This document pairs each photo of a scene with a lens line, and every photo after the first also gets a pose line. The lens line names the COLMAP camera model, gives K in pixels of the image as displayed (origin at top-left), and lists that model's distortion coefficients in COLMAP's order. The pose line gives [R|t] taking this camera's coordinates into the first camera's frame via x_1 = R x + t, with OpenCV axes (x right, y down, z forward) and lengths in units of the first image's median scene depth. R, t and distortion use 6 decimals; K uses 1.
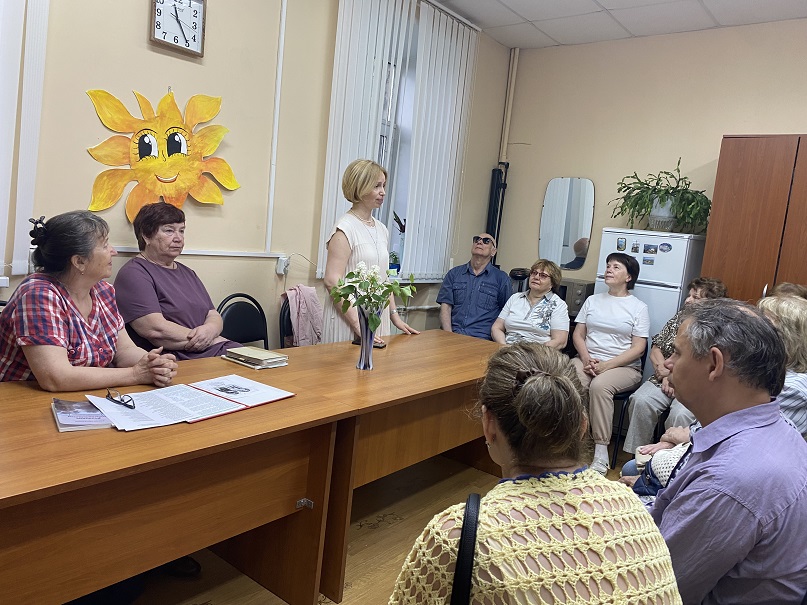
lens RADIAL K [[614.6, 0, 404.9], [0, 614.6, 295.8], [0, 0, 1]] dist [0.063097, -0.070495]
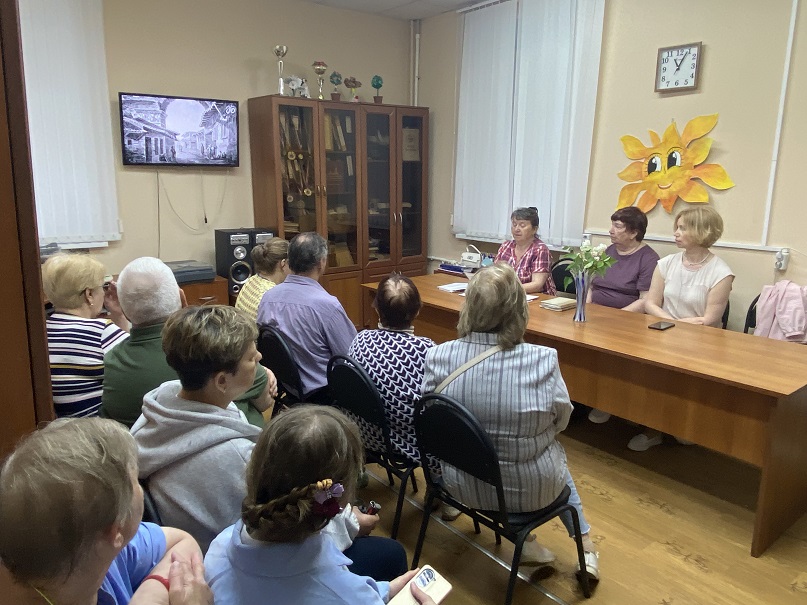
lens RADIAL K [[604.3, 0, 398.1], [0, 604.3, 298.0], [0, 0, 1]] dist [0.069807, -0.081810]
pose [[-0.231269, 0.103239, -0.967397, 1.079252], [-0.130744, 0.982036, 0.136057, -0.050067], [0.964065, 0.157947, -0.213617, 0.741767]]
